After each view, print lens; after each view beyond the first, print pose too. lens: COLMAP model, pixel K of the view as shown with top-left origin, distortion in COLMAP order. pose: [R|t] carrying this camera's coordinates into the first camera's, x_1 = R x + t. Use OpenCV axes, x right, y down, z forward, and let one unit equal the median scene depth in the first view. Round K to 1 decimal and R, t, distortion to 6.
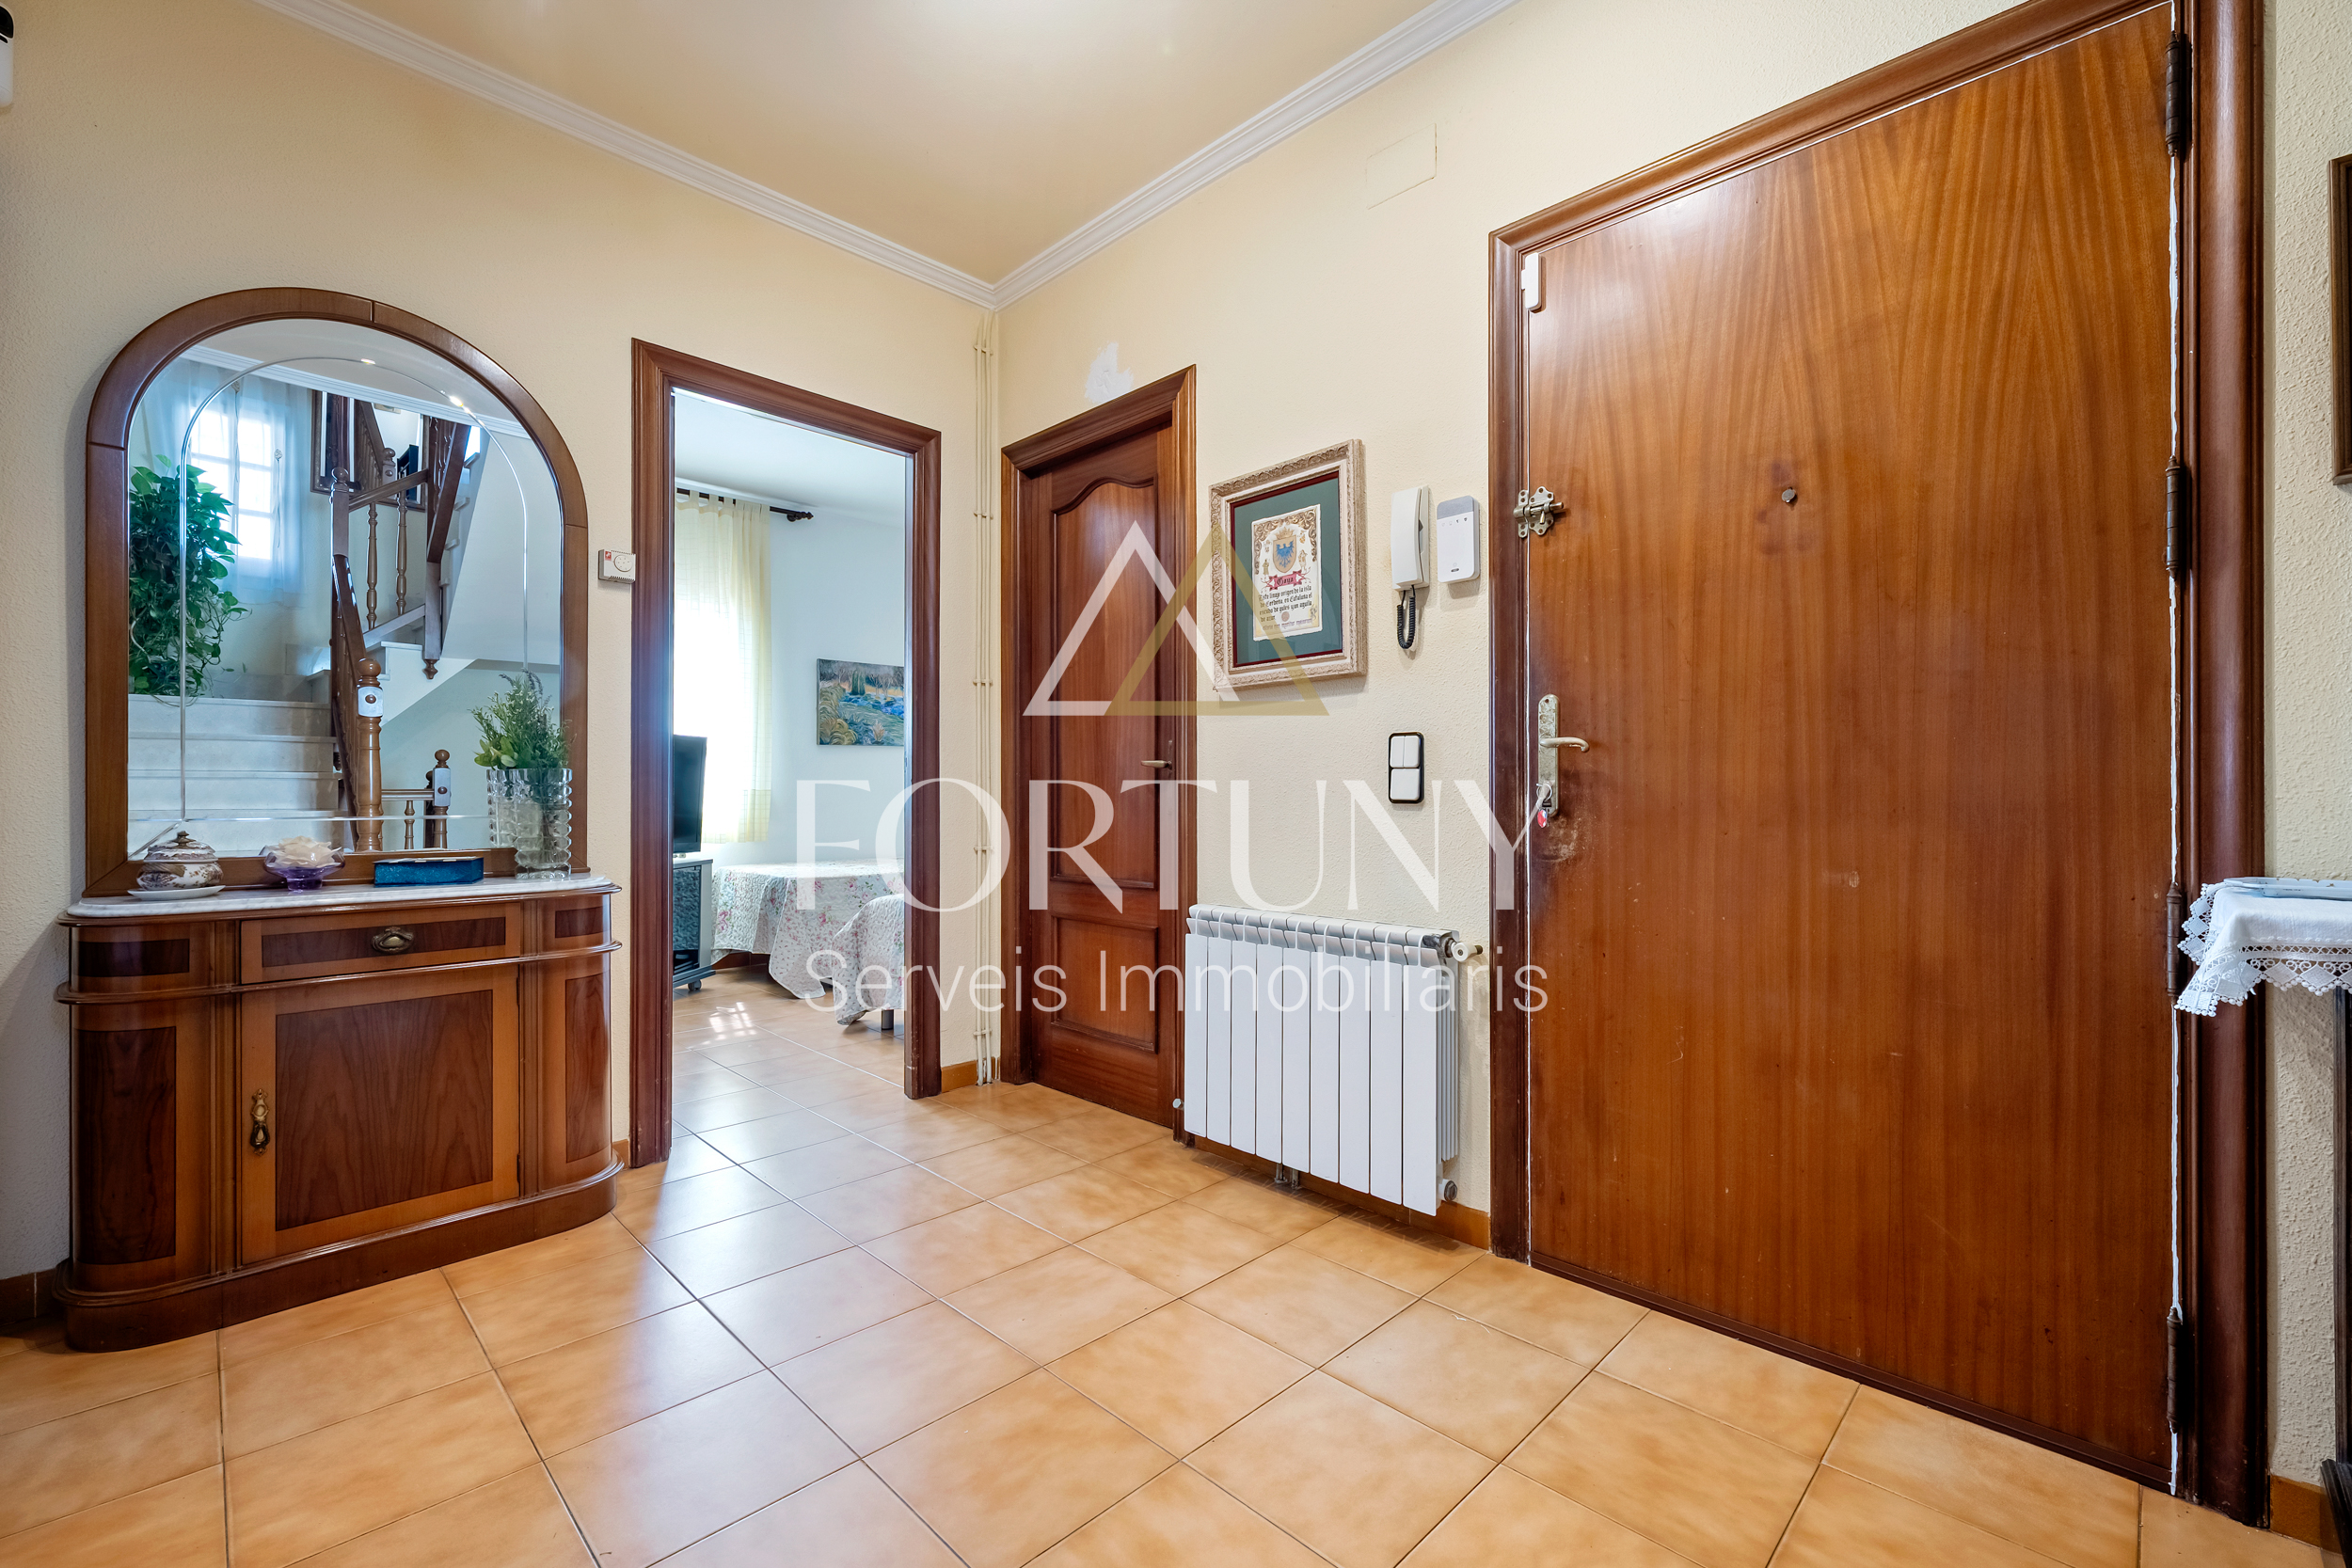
lens RADIAL K [[978.9, 0, 1171.8], [0, 978.9, 794.1], [0, 0, 1]] dist [-0.001559, -0.000087]
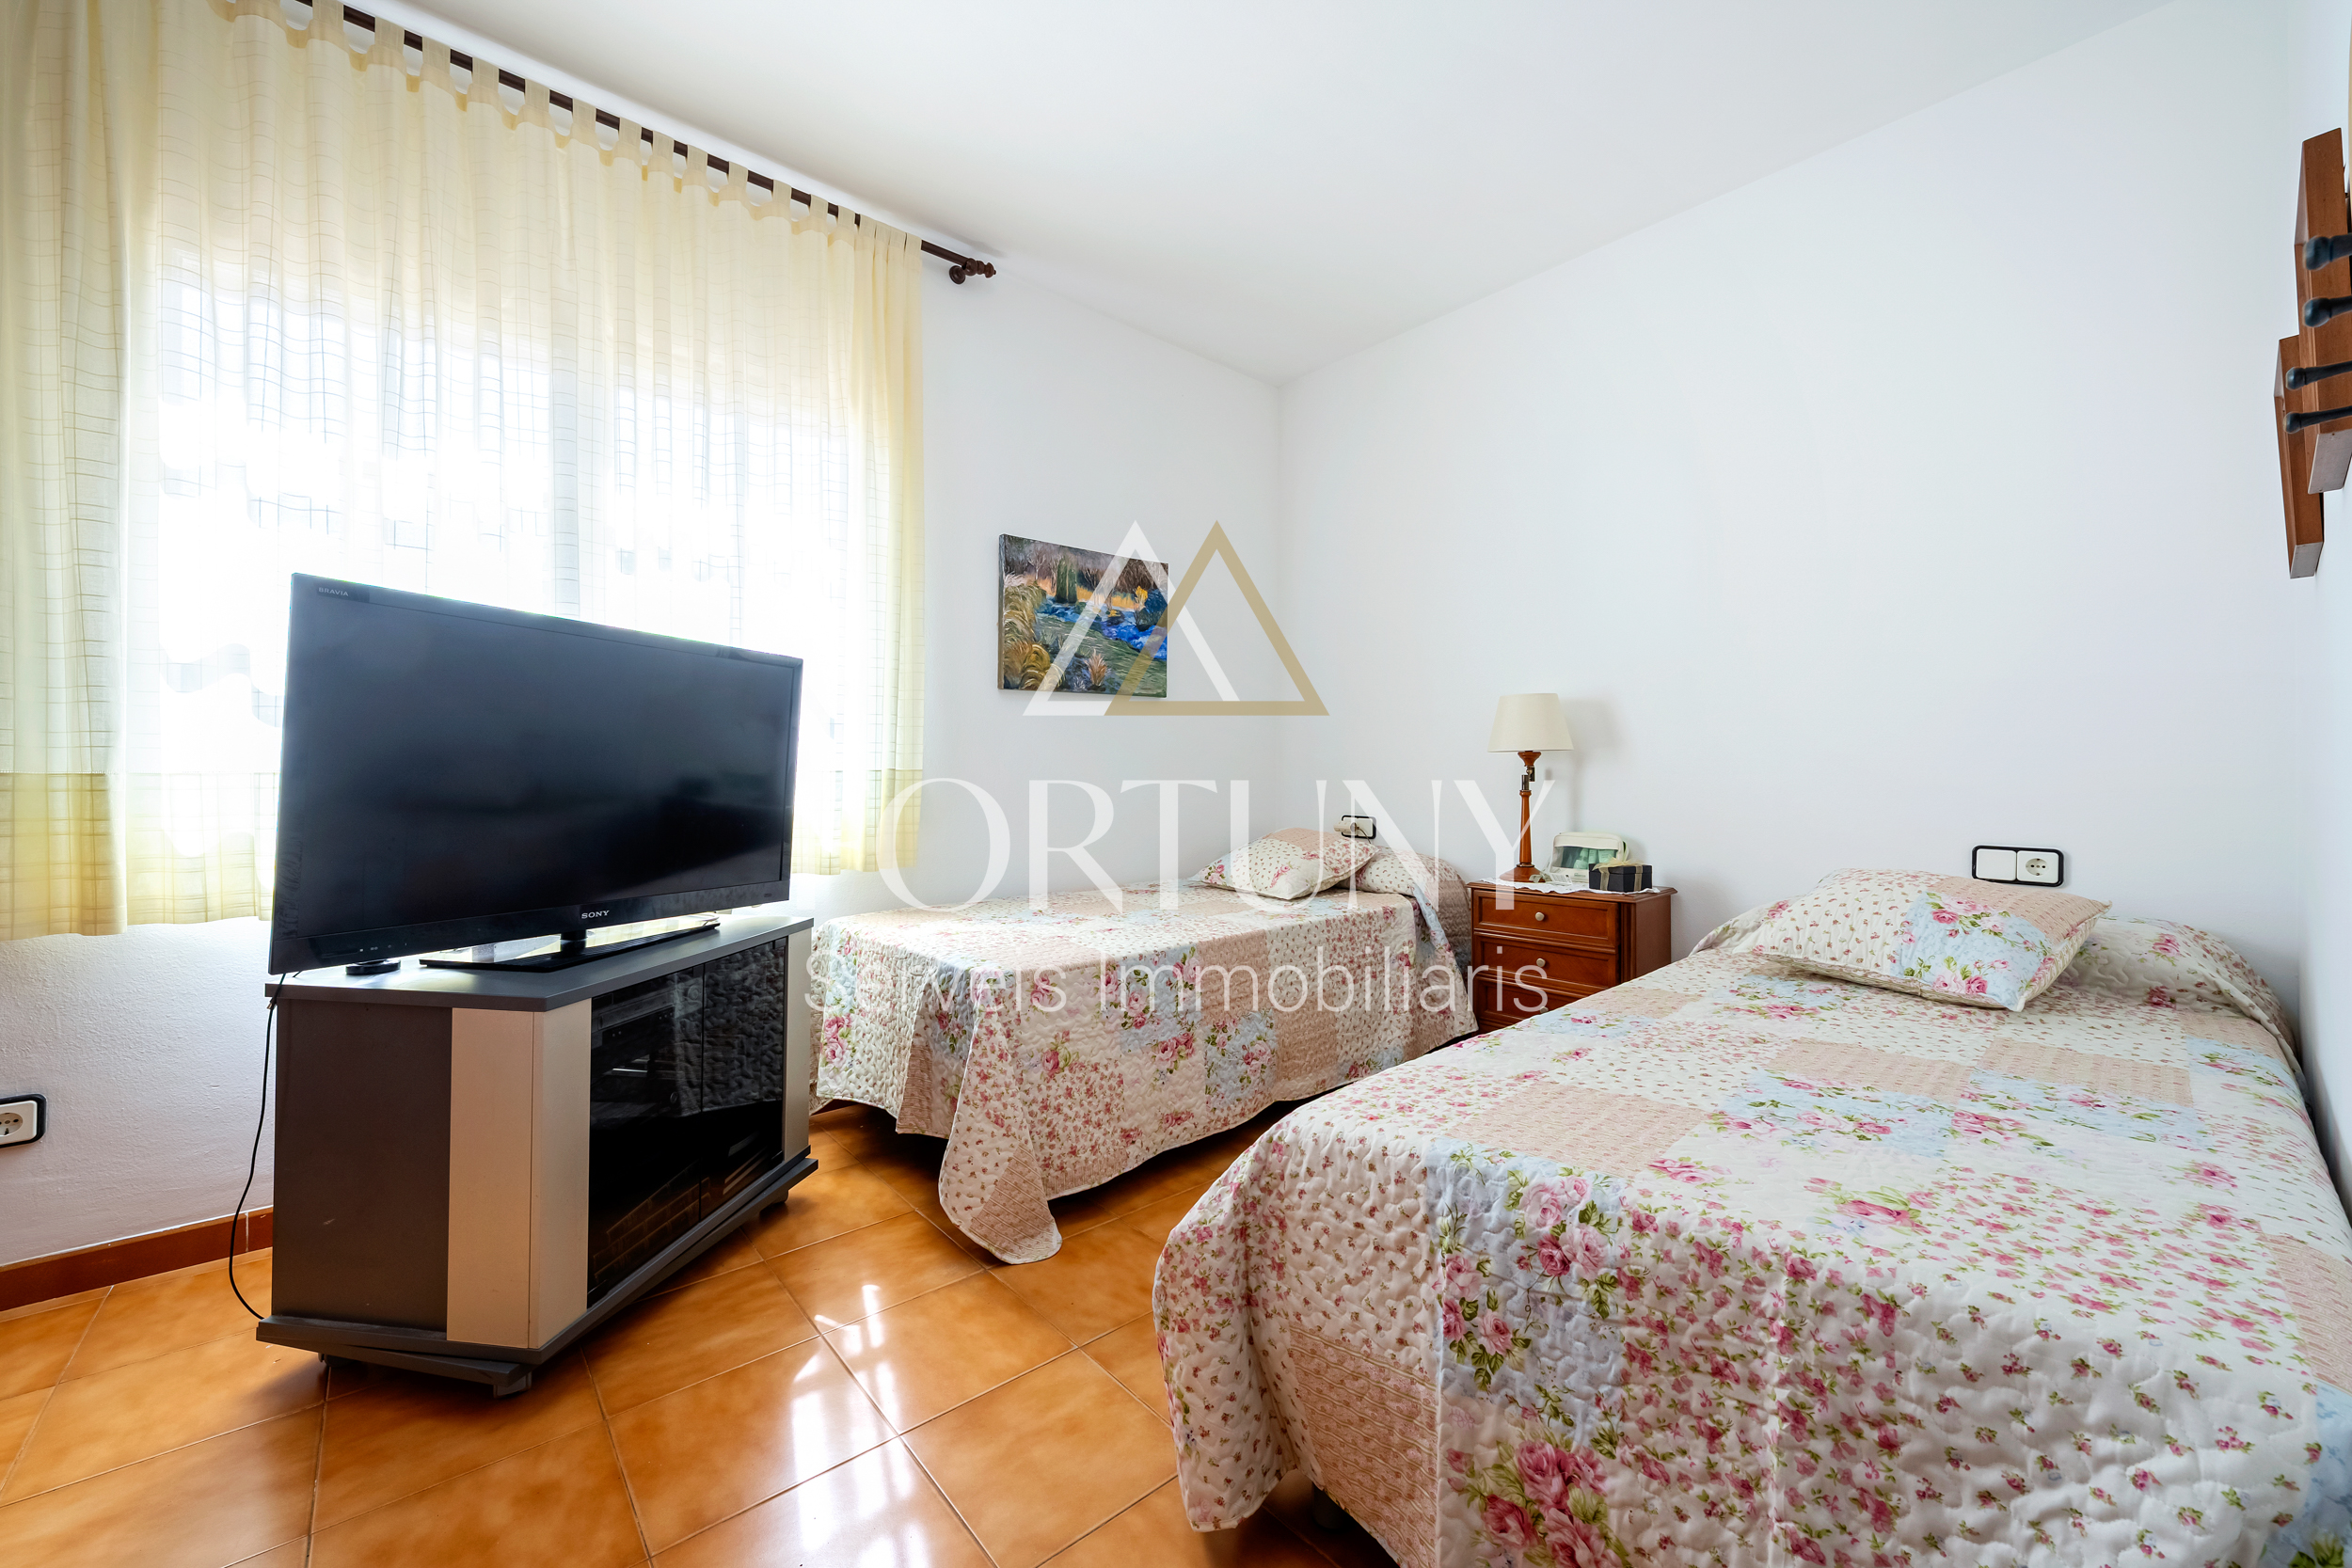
lens RADIAL K [[915.4, 0, 1180.3], [0, 915.4, 773.0], [0, 0, 1]] dist [0.001882, 0.000309]
pose [[0.997614, 0.001360, -0.069029, -0.231286], [-0.001693, 0.999987, -0.004767, -0.000158], [0.069022, 0.004873, 0.997603, 0.504176]]
